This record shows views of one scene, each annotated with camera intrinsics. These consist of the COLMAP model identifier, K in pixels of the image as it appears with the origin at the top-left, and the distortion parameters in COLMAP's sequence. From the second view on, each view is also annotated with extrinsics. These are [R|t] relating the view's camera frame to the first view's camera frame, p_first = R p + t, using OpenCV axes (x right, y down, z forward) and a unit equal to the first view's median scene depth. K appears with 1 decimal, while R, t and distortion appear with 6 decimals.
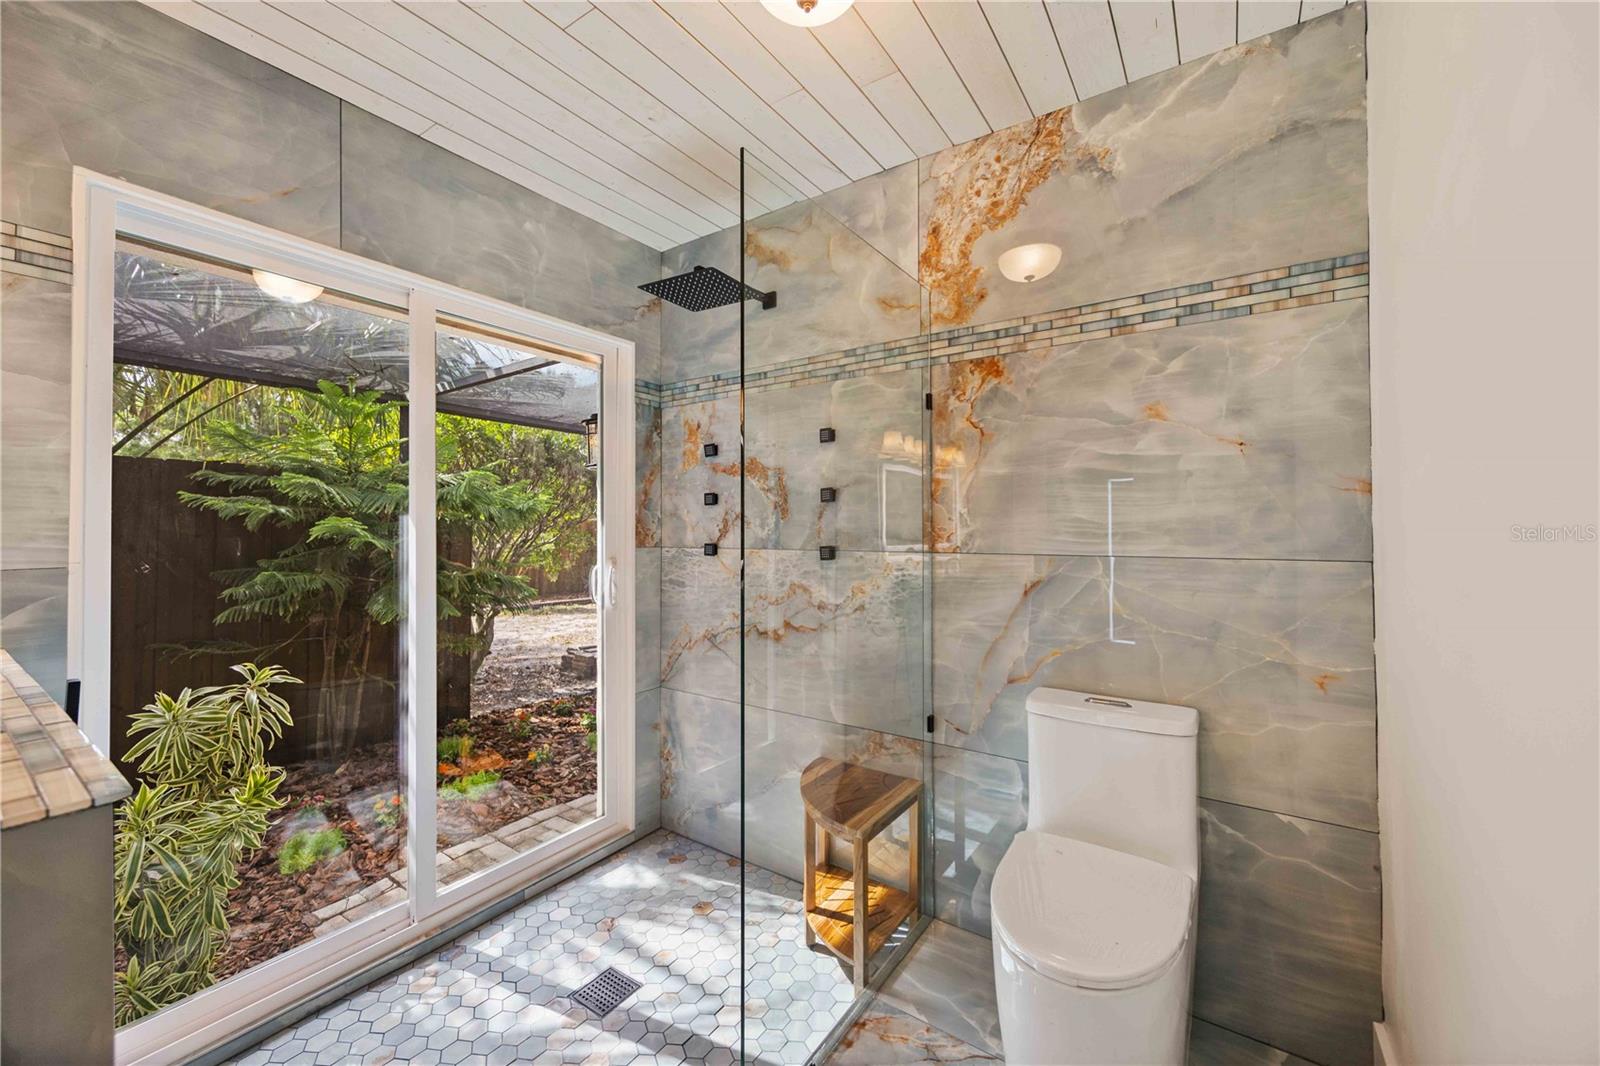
lens RADIAL K [[638.8, 0, 797.5], [0, 638.8, 537.1], [0, 0, 1]] dist [0.000231, 0.000059]
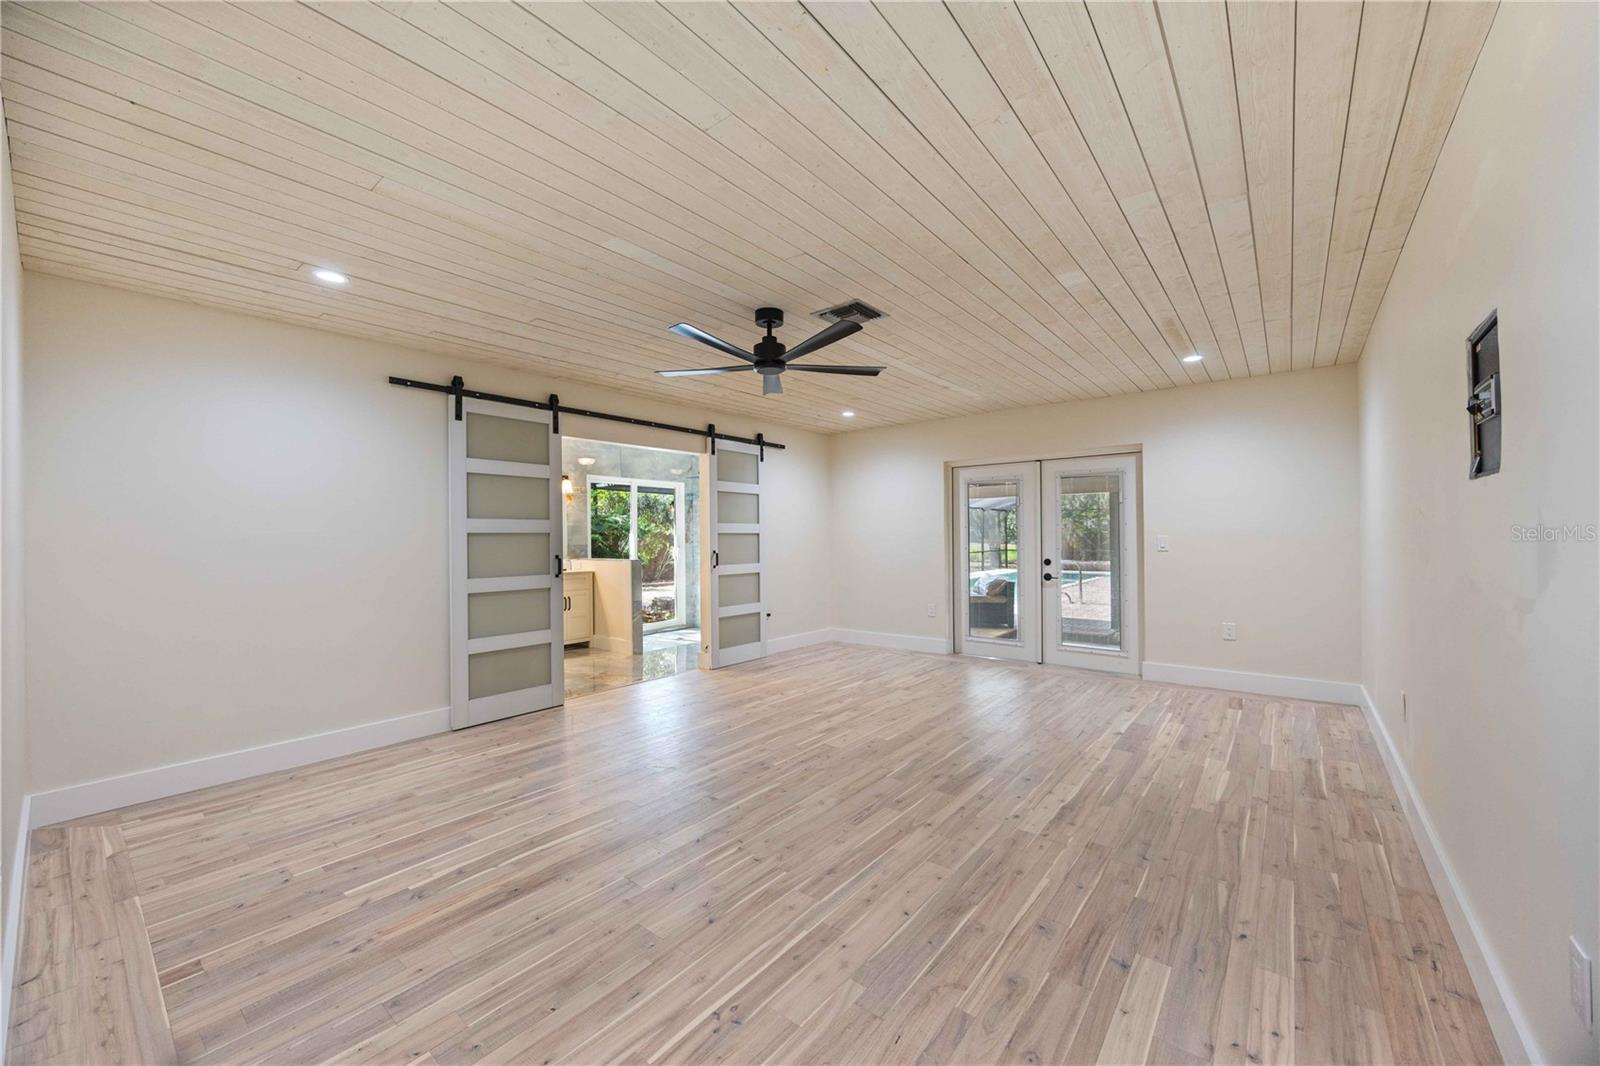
lens RADIAL K [[607.6, 0, 785.9], [0, 607.6, 534.4], [0, 0, 1]] dist [-0.000761, 0.000041]
pose [[0.995653, -0.009806, -0.092620, 0.578491], [0.008238, 0.999817, -0.017290, 0.031295], [0.092773, 0.016452, 0.995551, -2.162826]]
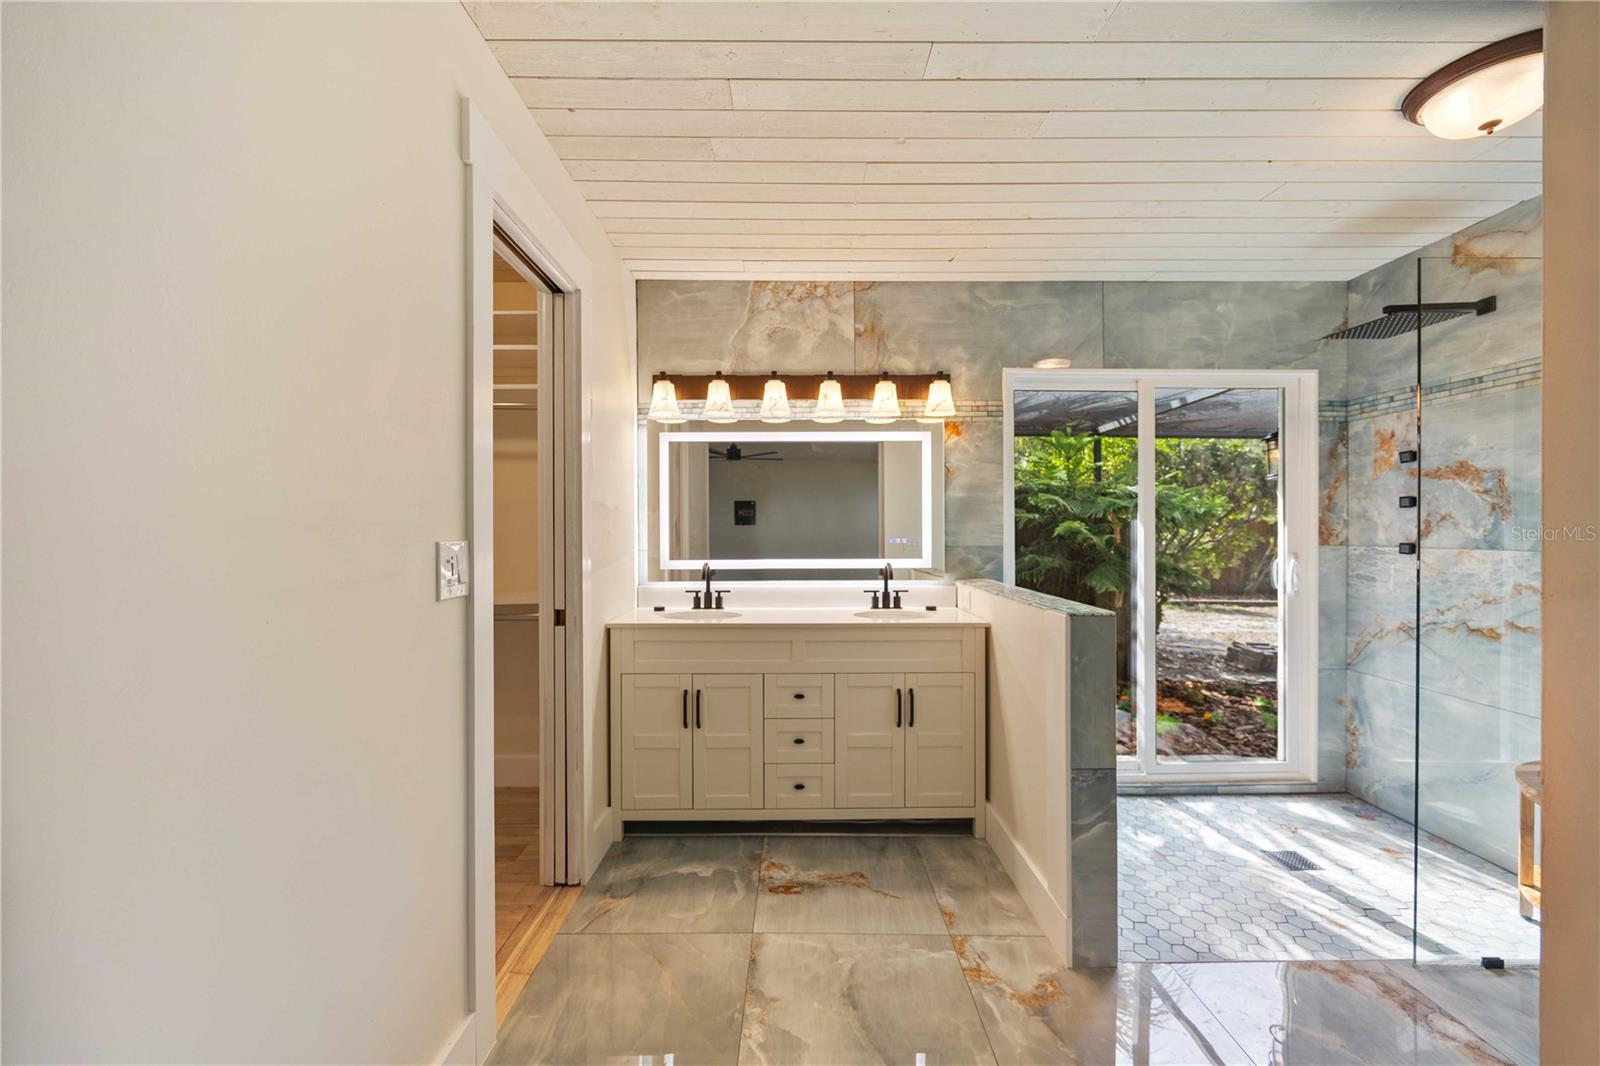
lens RADIAL K [[602.0, 0, 799.9], [0, 602.0, 525.0], [0, 0, 1]] dist [-0.003071, -0.000360]
pose [[0.577447, -0.002312, -0.816425, 0.094893], [-0.011547, 0.999873, -0.010998, 0.002476], [0.816347, 0.015779, 0.577347, -0.406677]]
